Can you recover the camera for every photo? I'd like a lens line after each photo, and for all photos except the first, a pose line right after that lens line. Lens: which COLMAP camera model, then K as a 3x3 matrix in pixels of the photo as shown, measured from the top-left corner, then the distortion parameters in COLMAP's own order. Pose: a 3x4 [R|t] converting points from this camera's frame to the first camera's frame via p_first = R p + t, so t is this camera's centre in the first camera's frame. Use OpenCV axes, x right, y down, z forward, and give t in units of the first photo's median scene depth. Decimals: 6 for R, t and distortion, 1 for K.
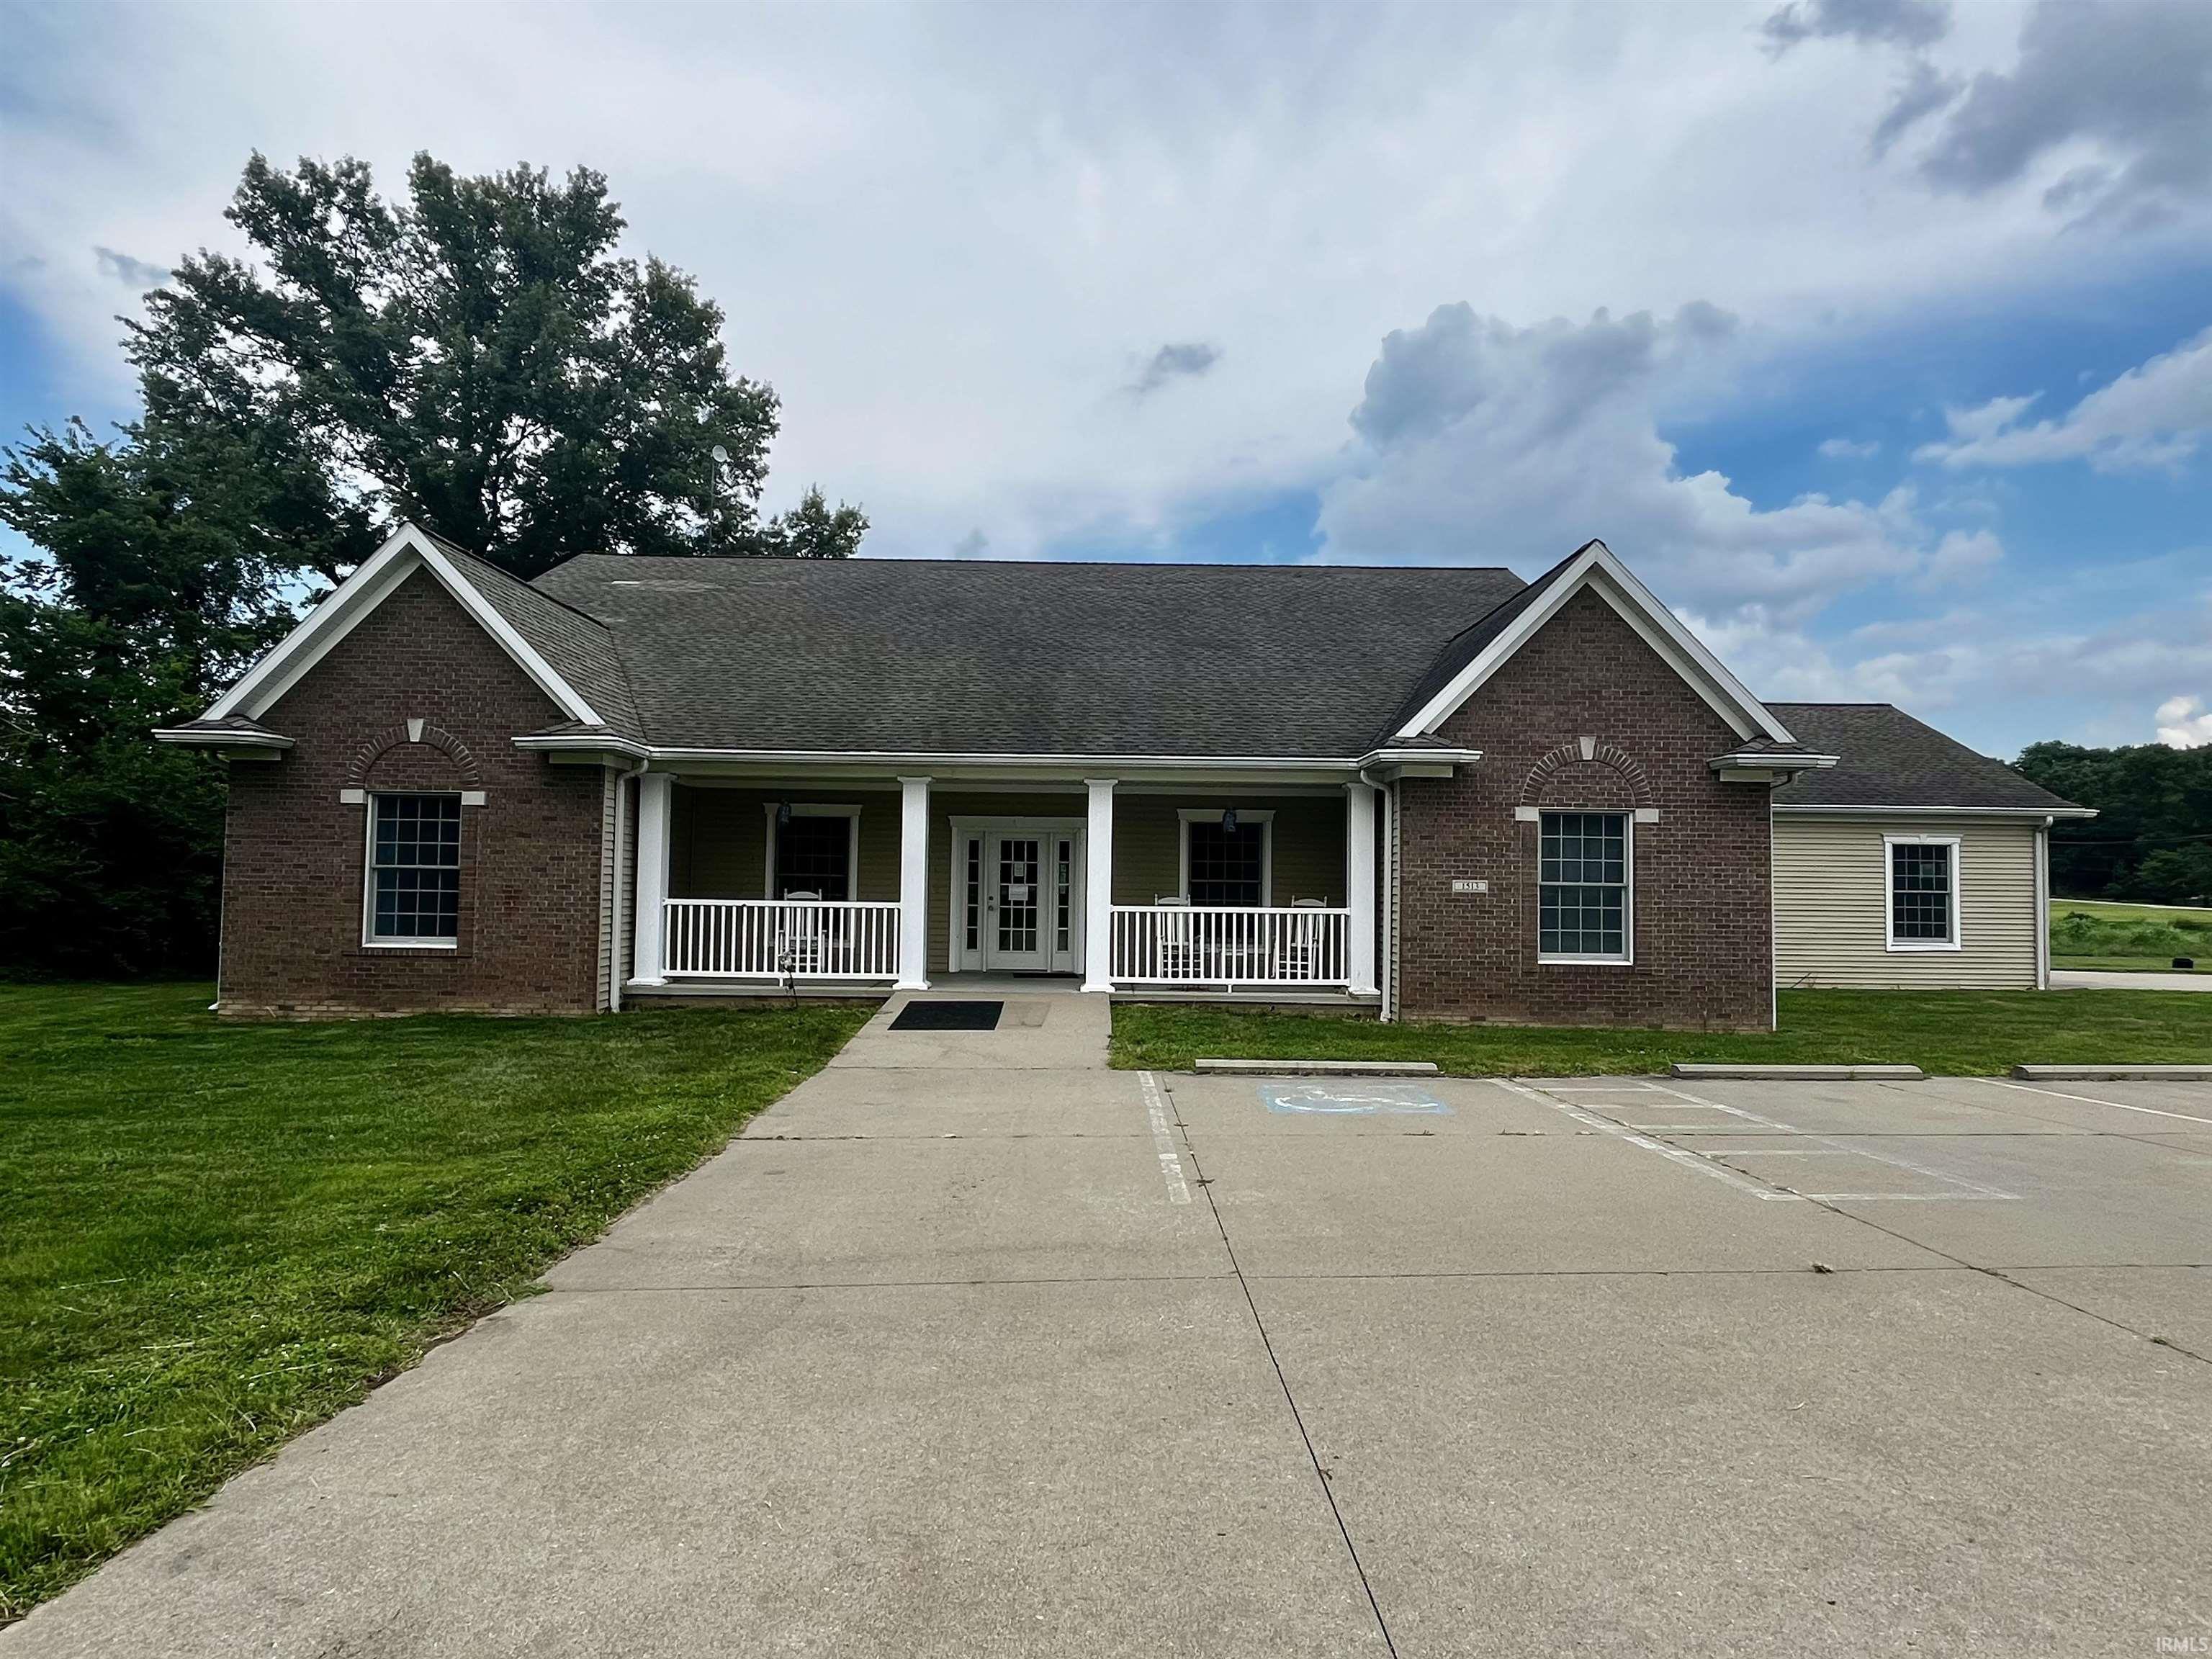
lens RADIAL K [[1256.1, 0, 1104.2], [0, 1256.1, 837.6], [0, 0, 1]] dist [-0.005959, -0.008222]
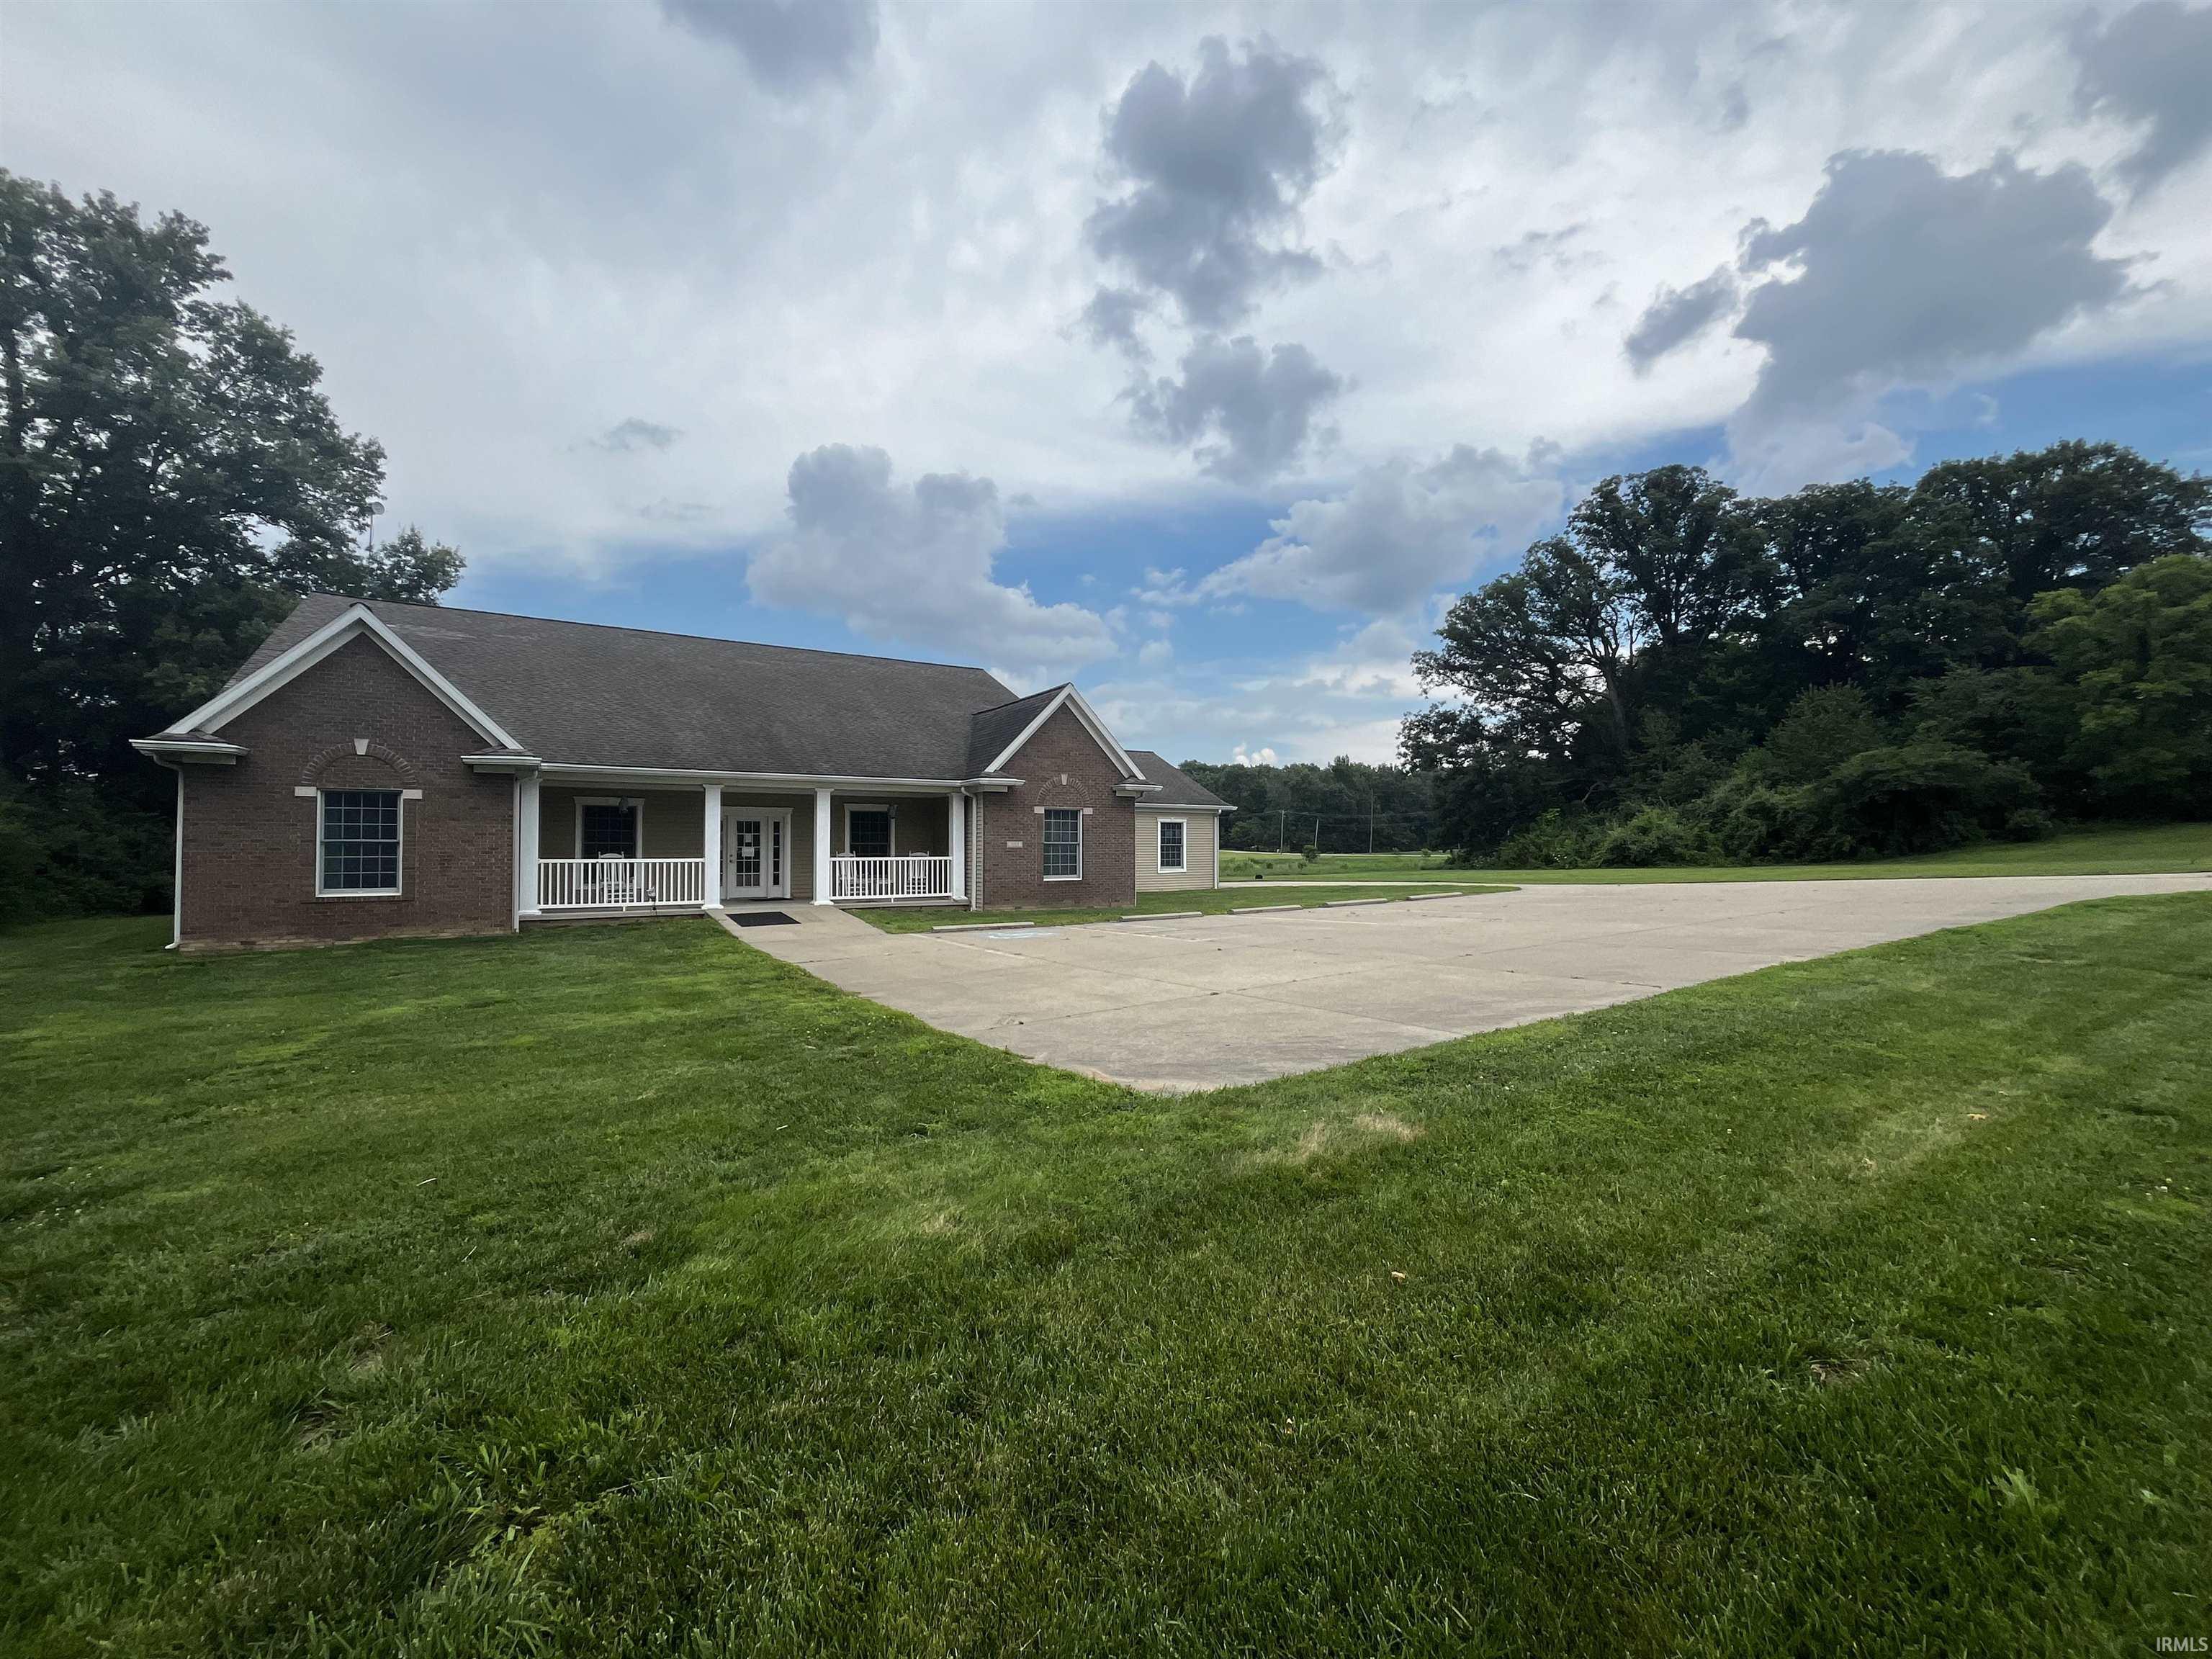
lens RADIAL K [[891.2, 0, 1102.0], [0, 891.2, 825.9], [0, 0, 1]] dist [-0.001357, -0.000818]
pose [[0.849069, -0.001456, 0.528280, -0.306997], [-0.008076, 0.999844, 0.015735, -0.014077], [-0.528220, -0.017626, 0.848925, -0.274673]]
